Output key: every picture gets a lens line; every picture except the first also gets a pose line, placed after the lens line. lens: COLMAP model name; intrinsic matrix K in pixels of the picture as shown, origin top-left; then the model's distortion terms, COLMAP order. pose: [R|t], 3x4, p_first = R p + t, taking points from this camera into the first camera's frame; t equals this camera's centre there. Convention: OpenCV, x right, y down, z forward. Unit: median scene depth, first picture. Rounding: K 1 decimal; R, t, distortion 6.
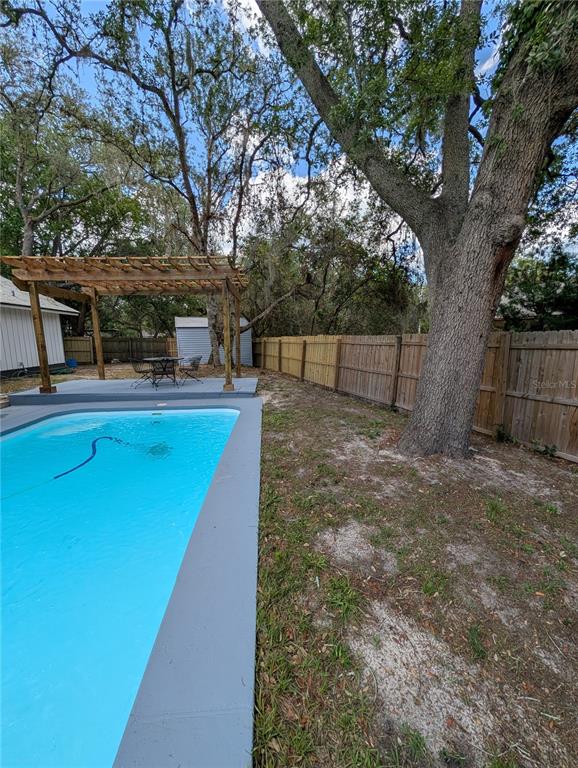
lens RADIAL K [[294.9, 0, 286.3], [0, 294.9, 386.4], [0, 0, 1]] dist [0.000976, -0.000013]
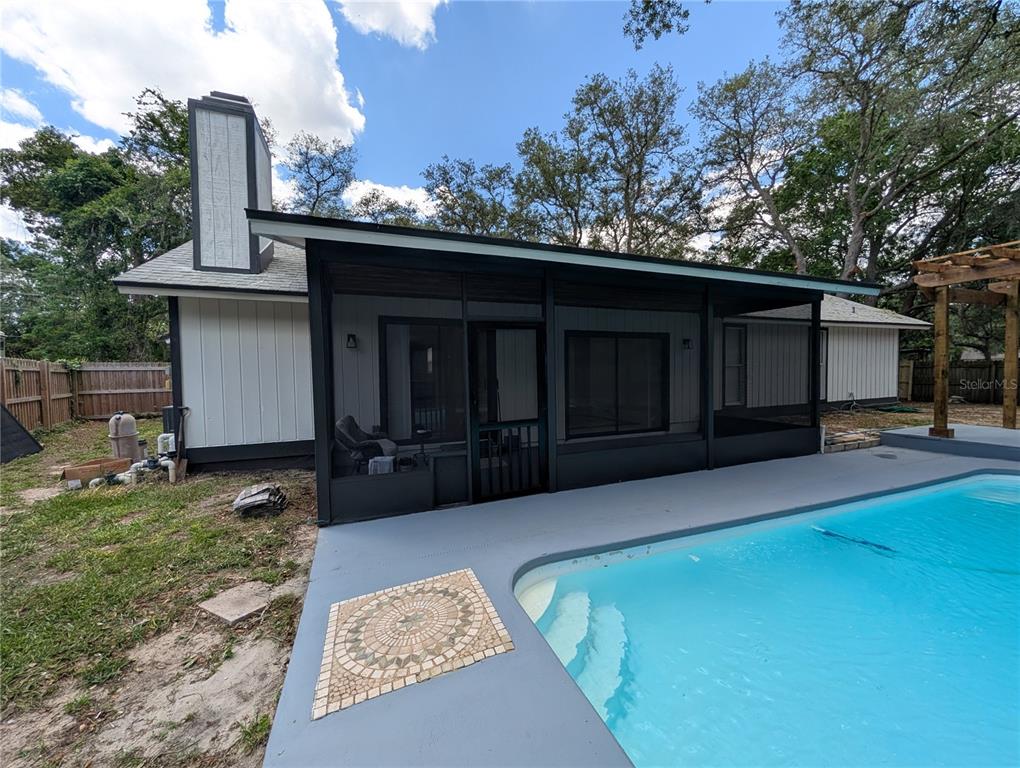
lens RADIAL K [[391.7, 0, 508.0], [0, 391.7, 384.3], [0, 0, 1]] dist [0.000976, -0.000013]
pose [[0.265191, 0.035255, -0.963551, -0.171021], [-0.143503, 0.989644, -0.003286, 0.049910], [0.953457, 0.139144, 0.267504, -0.269067]]
